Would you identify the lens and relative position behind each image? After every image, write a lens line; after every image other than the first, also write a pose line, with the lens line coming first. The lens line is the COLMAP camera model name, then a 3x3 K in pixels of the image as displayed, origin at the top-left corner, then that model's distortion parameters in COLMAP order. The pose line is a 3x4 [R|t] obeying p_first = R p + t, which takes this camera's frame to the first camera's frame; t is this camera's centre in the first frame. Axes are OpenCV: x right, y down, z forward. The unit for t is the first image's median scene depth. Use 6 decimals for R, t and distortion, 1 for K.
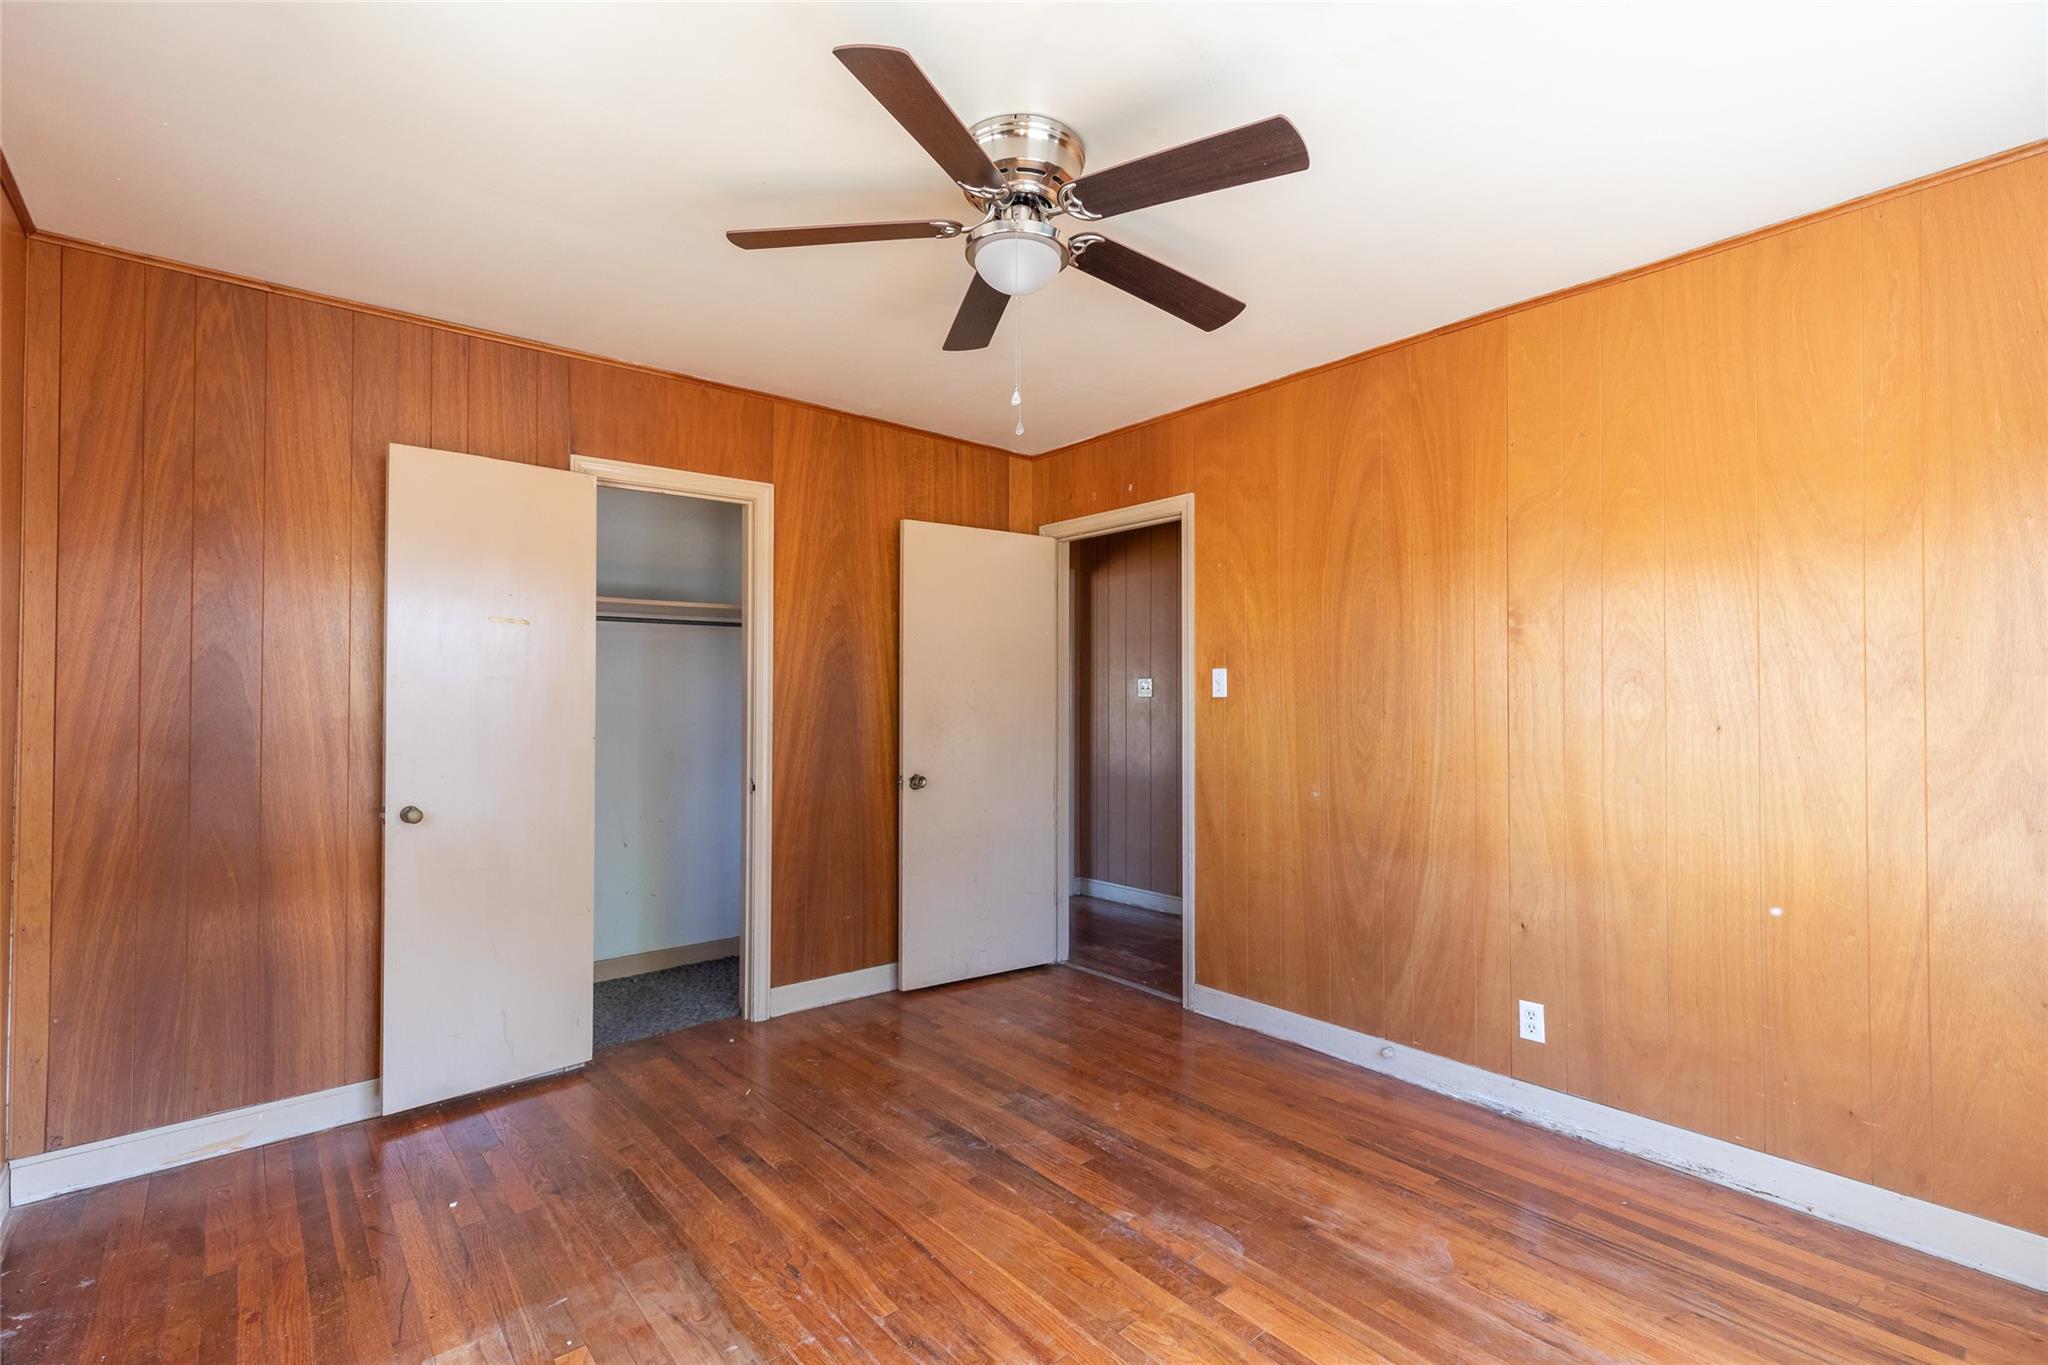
lens RADIAL K [[914.1, 0, 1024.0], [0, 914.1, 682.5], [0, 0, 1]] dist [0.000297, 0.000015]
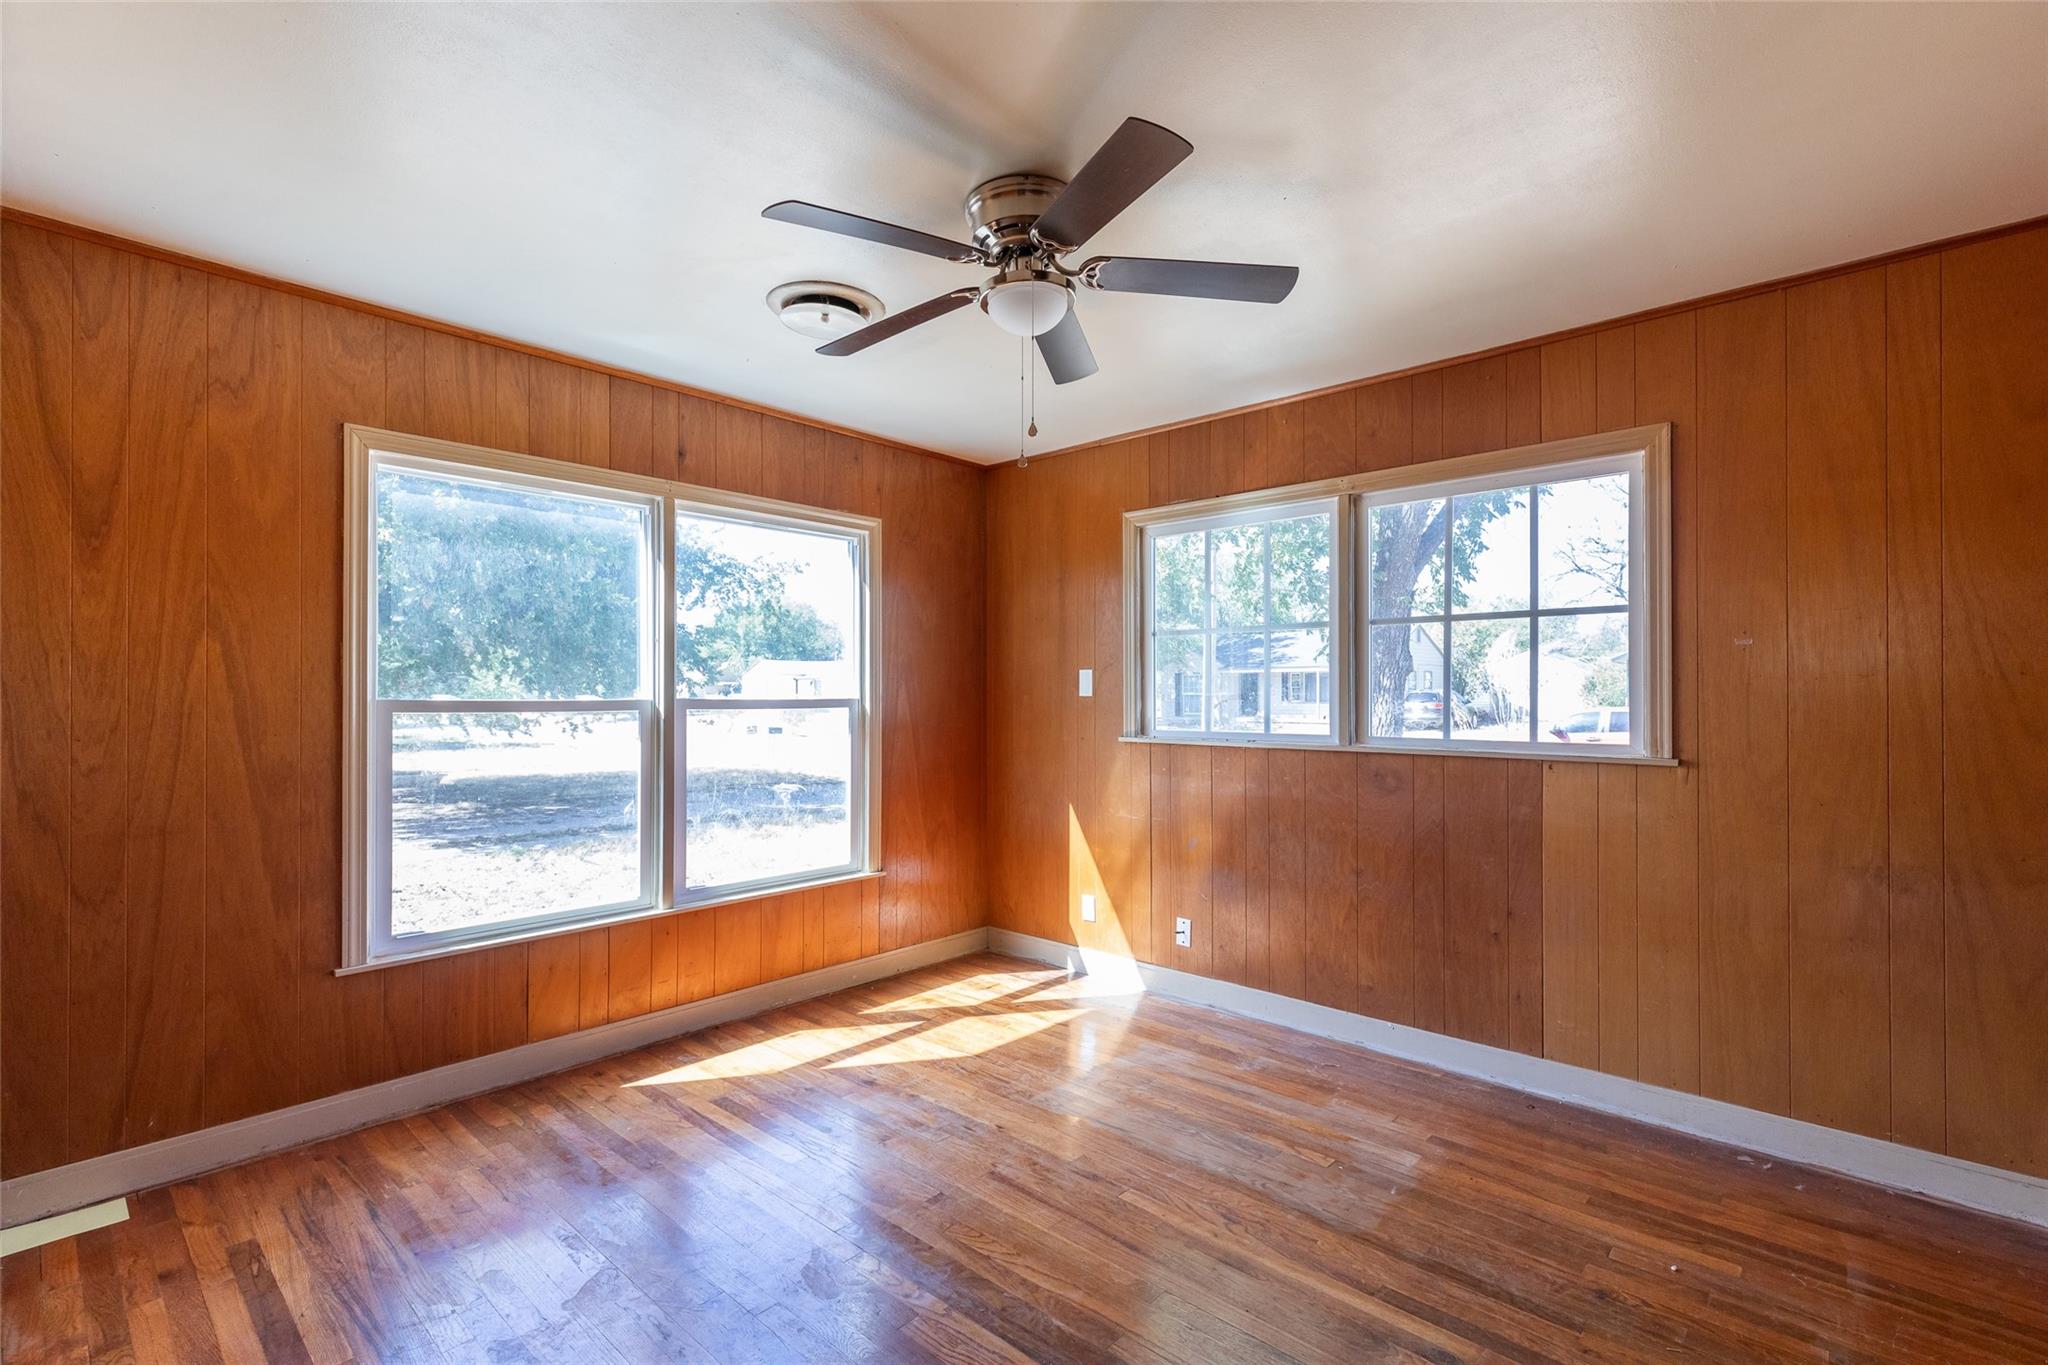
lens RADIAL K [[926.1, 0, 1024.0], [0, 926.1, 682.5], [0, 0, 1]] dist [-0.000058, -0.000012]
pose [[-0.991910, -0.000877, -0.126940, 0.134381], [0.002841, 0.999572, -0.029100, 0.027277], [0.126911, -0.029225, -0.991483, 2.049086]]
